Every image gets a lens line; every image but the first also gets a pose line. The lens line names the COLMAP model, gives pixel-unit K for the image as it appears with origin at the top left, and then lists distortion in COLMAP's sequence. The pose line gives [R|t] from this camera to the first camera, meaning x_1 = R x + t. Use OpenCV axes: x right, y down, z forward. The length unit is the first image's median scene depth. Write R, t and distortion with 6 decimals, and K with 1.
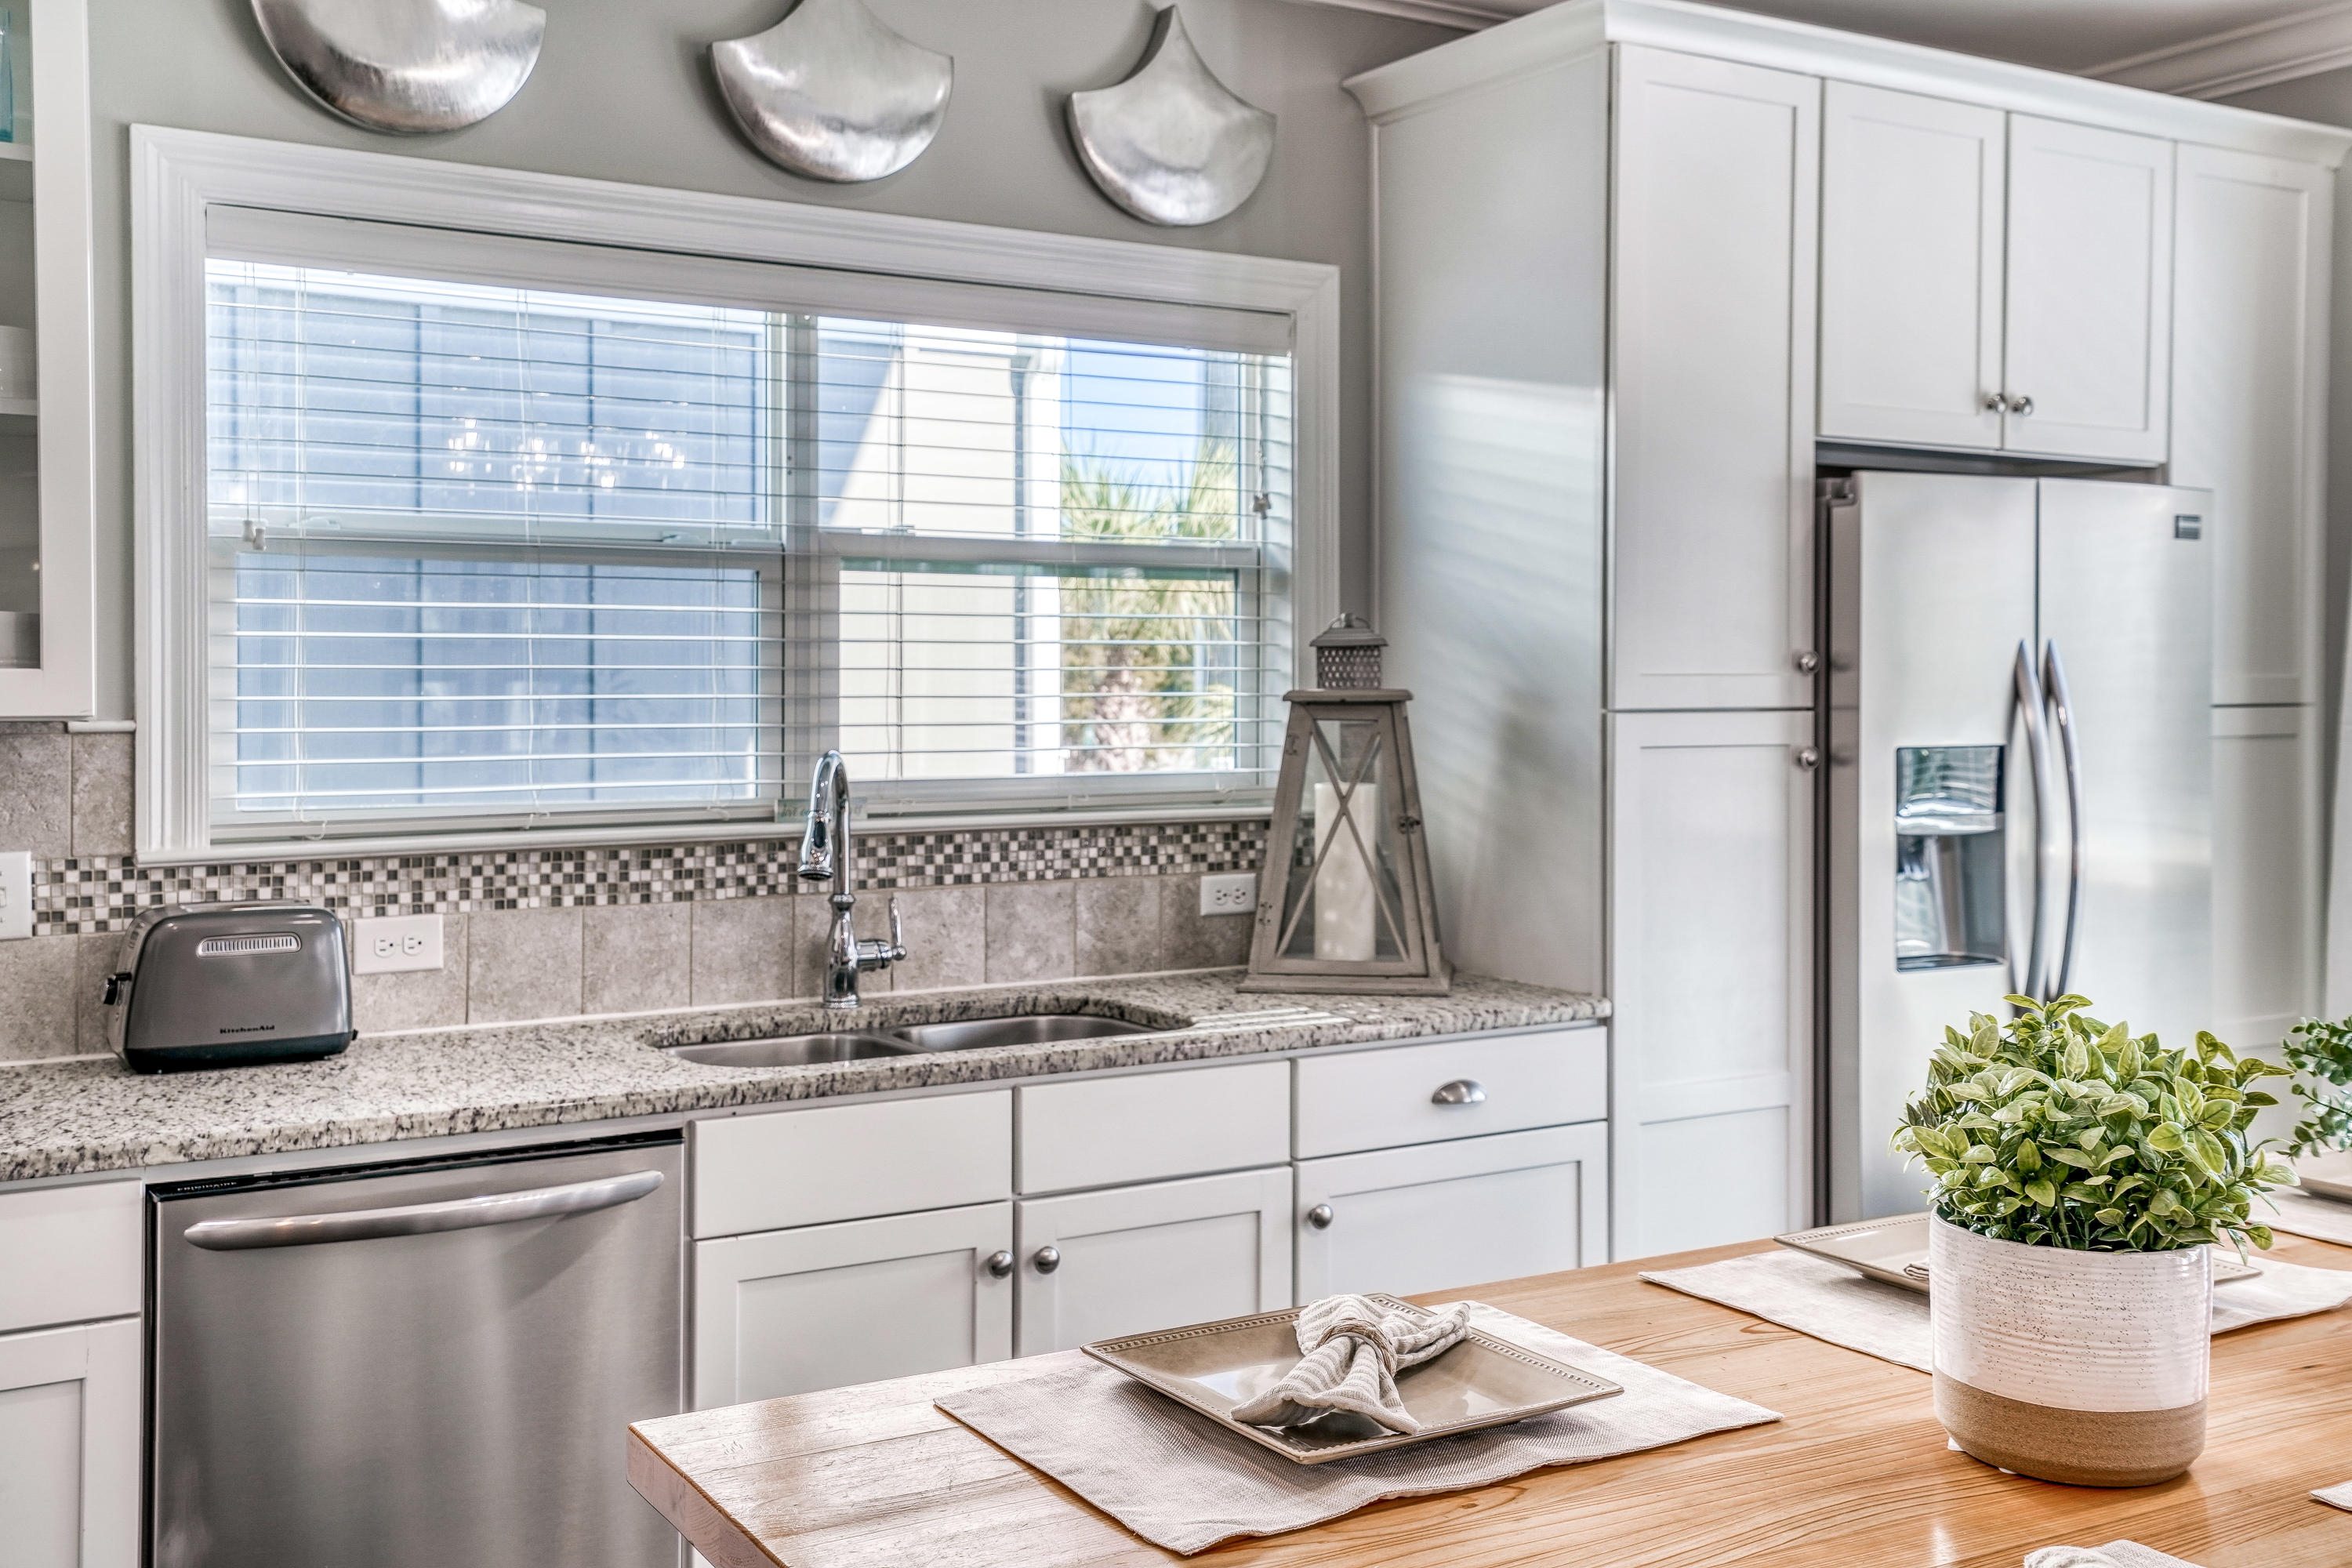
lens RADIAL K [[2323.4, 0, 1175.0], [0, 2323.4, 767.9], [0, 0, 1]] dist [0.006187, 0.000000]
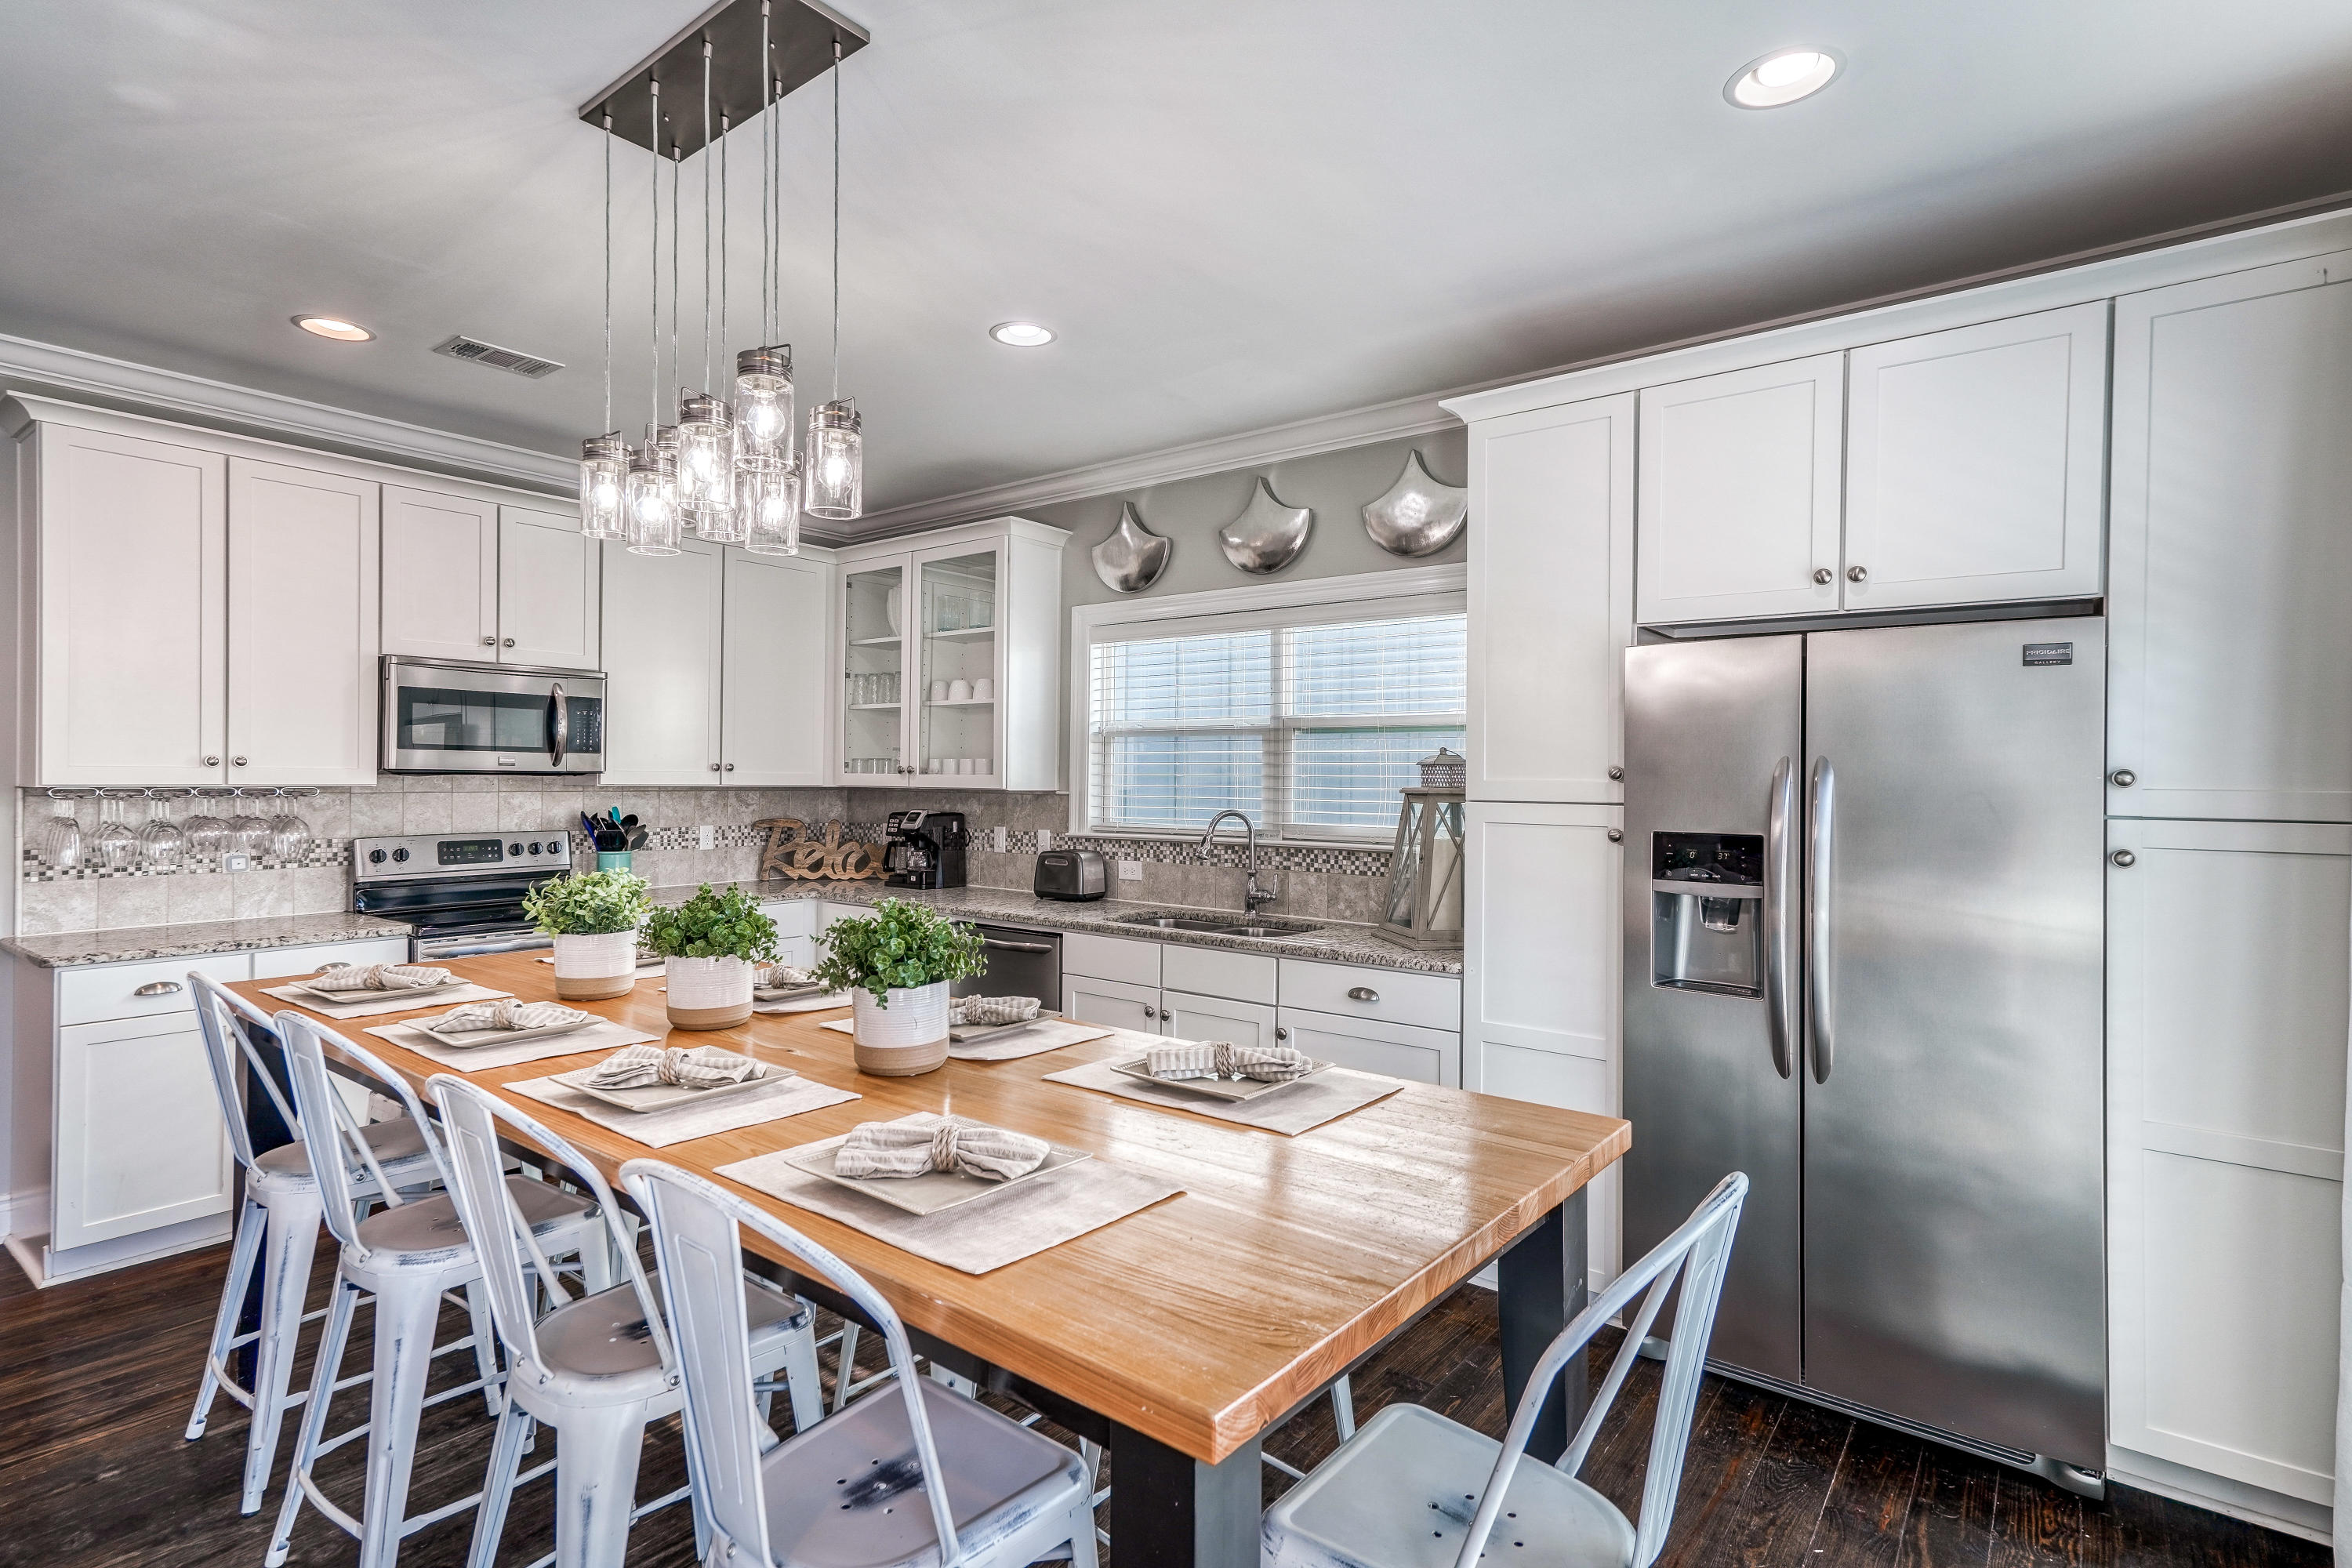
lens RADIAL K [[1160.4, 0, 1173.0], [0, 1160.4, 789.4], [0, 0, 1]] dist [0.001662, 0.000193]
pose [[0.351992, 0.013465, -0.935906, 0.927258], [-0.046233, 0.998926, -0.003017, -0.020640], [0.934861, 0.044332, 0.352236, 0.477584]]
